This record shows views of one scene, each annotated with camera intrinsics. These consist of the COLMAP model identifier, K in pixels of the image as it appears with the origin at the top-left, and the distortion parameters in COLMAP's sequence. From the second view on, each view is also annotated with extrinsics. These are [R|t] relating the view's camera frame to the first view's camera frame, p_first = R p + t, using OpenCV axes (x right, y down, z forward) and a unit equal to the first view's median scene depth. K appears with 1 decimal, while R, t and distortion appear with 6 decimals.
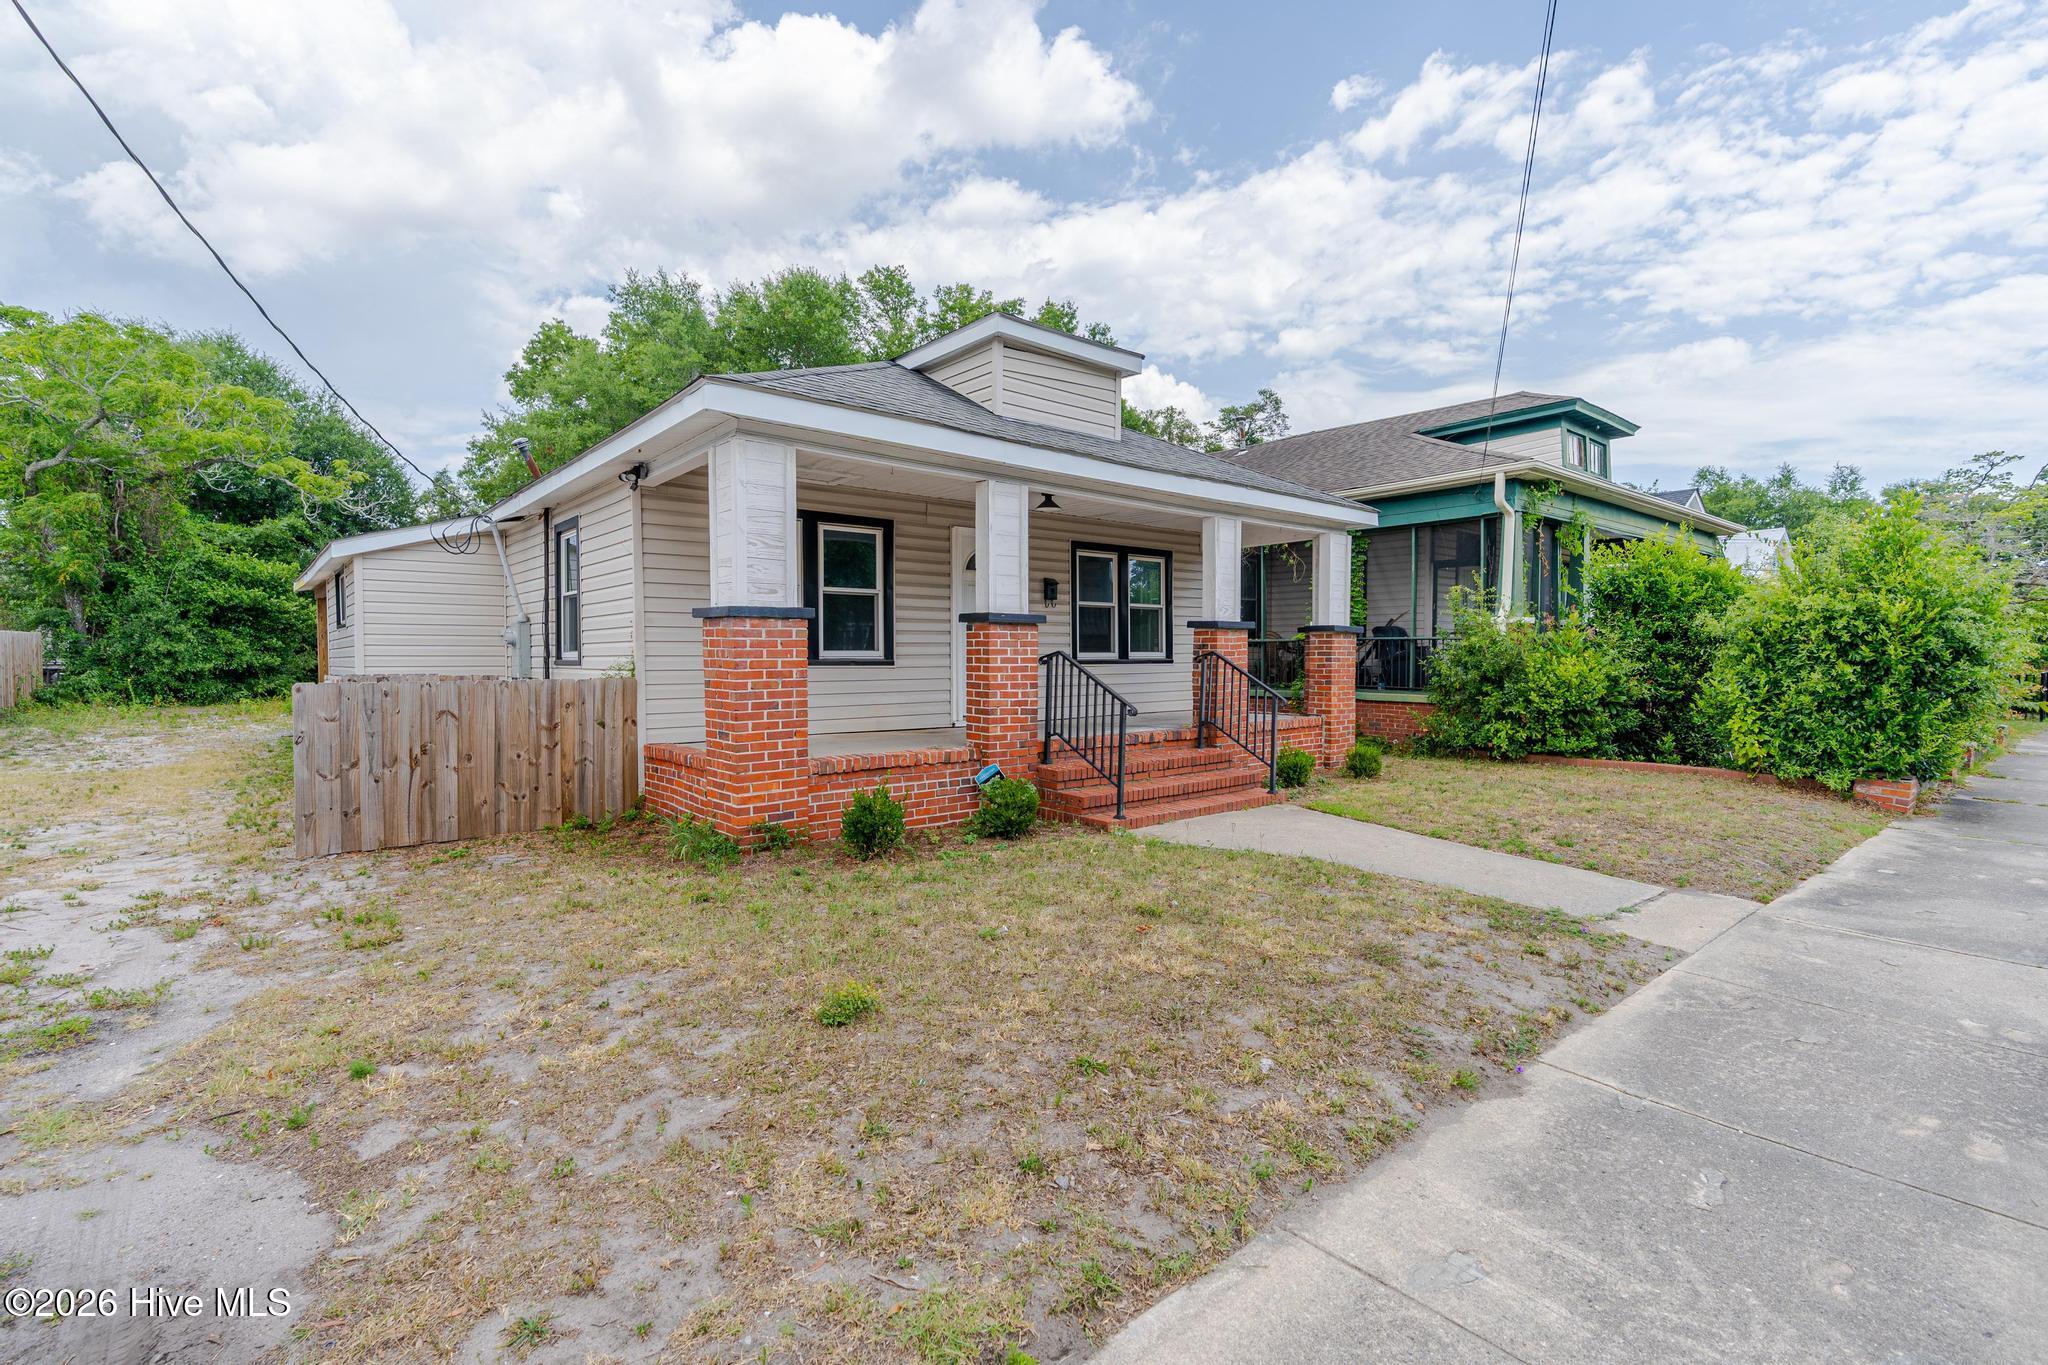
lens RADIAL K [[935.3, 0, 1045.5], [0, 935.3, 676.5], [0, 0, 1]] dist [-0.012616, 0.001186]
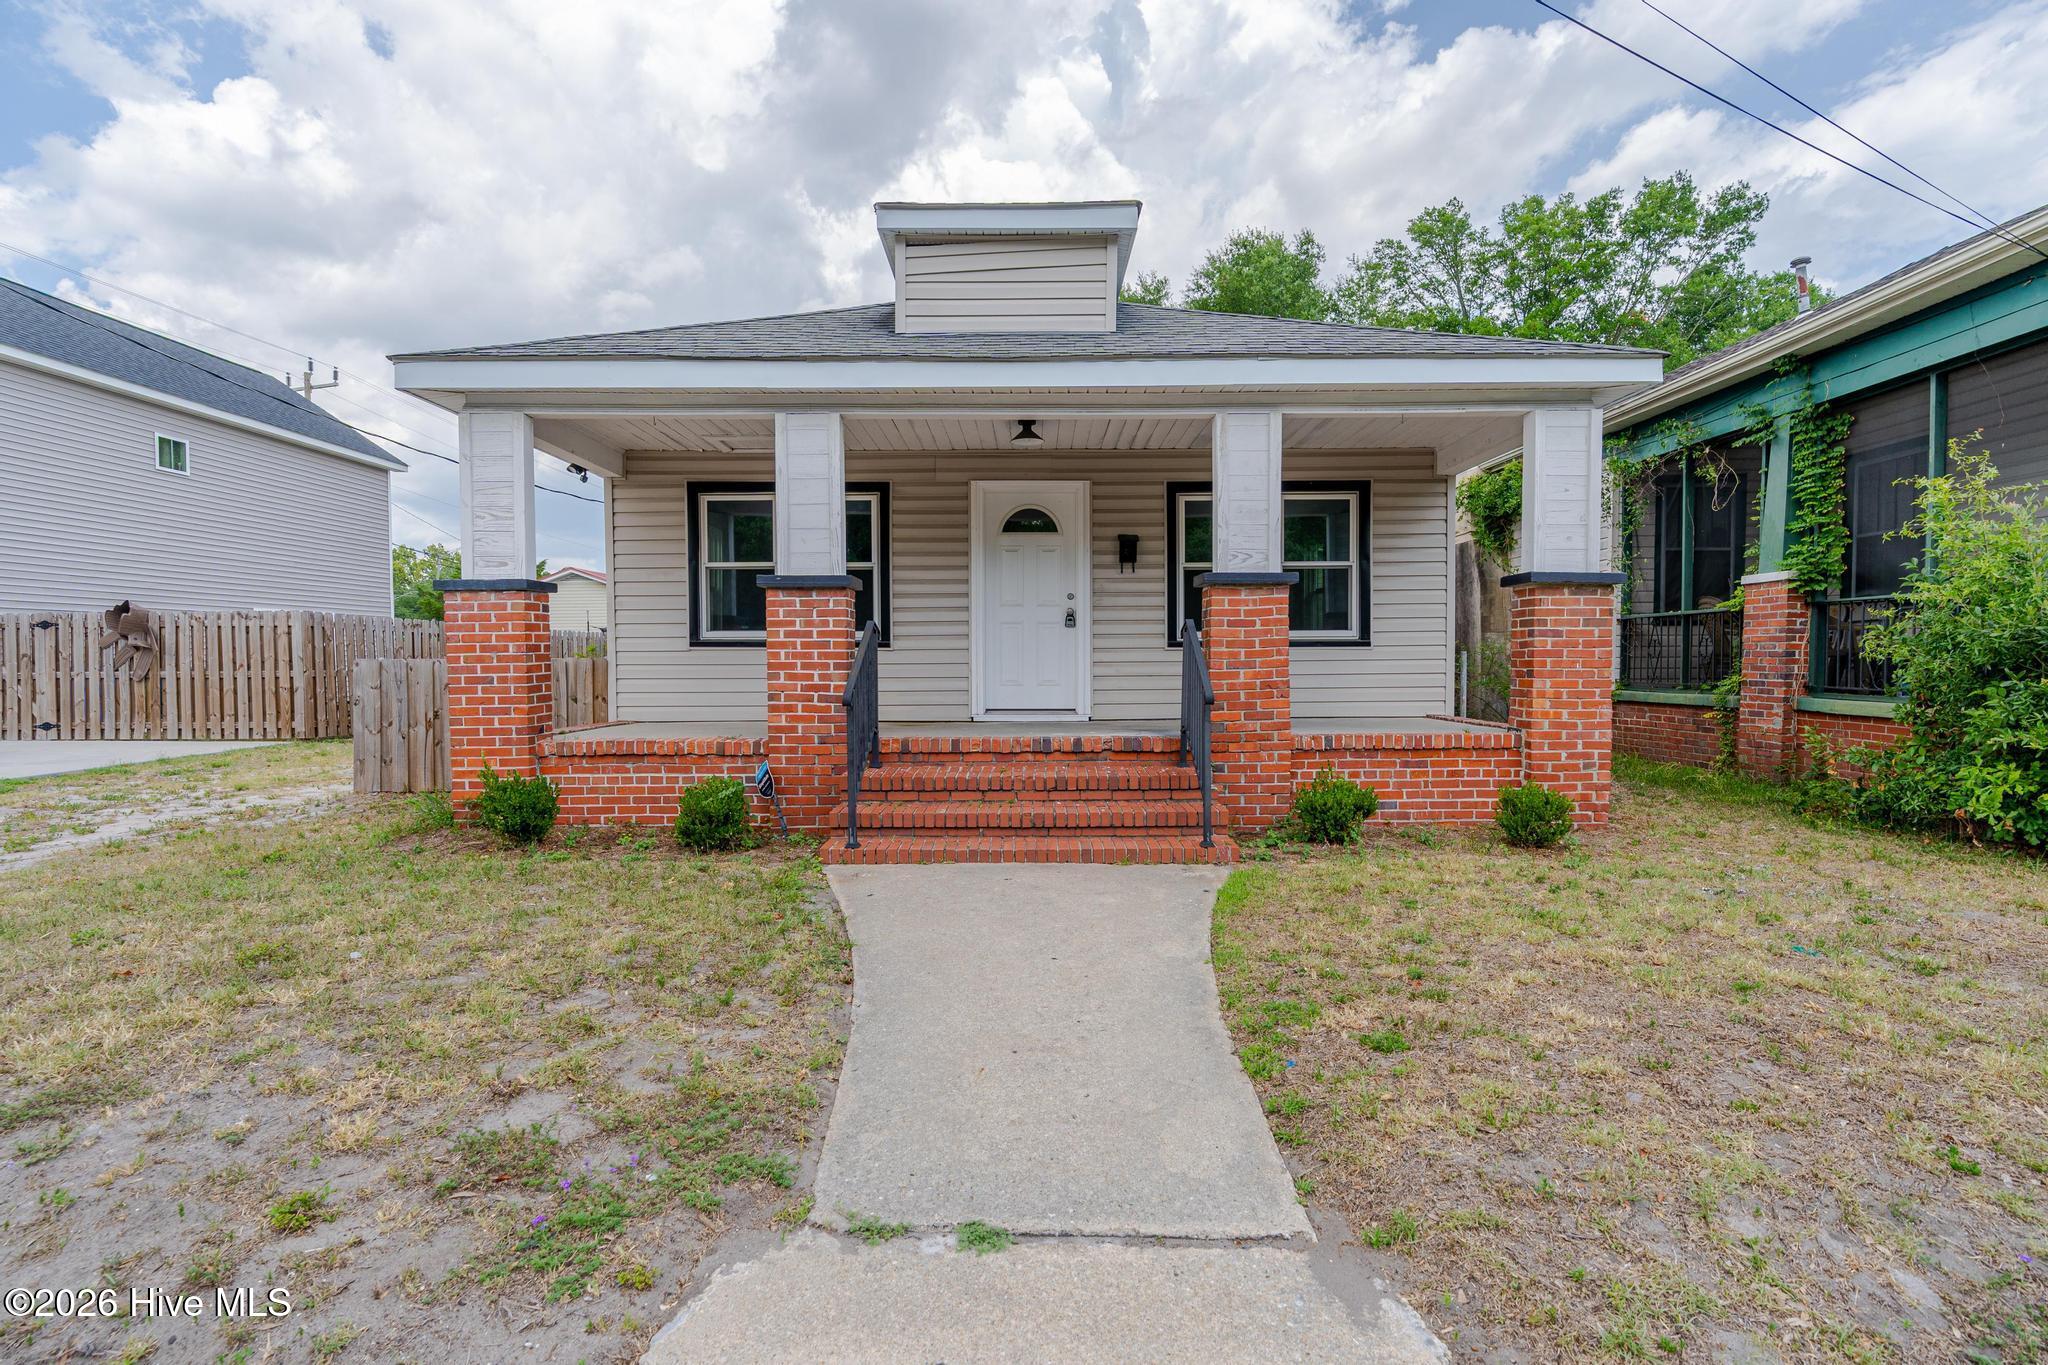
lens RADIAL K [[935.3, 0, 1026.6], [0, 935.3, 682.2], [0, 0, 1]] dist [-0.012616, 0.001186]
pose [[0.745844, 0.012592, -0.666002, 0.627161], [-0.011651, 0.999915, 0.005858, 0.016652], [0.666019, 0.003391, 0.745927, 0.521545]]
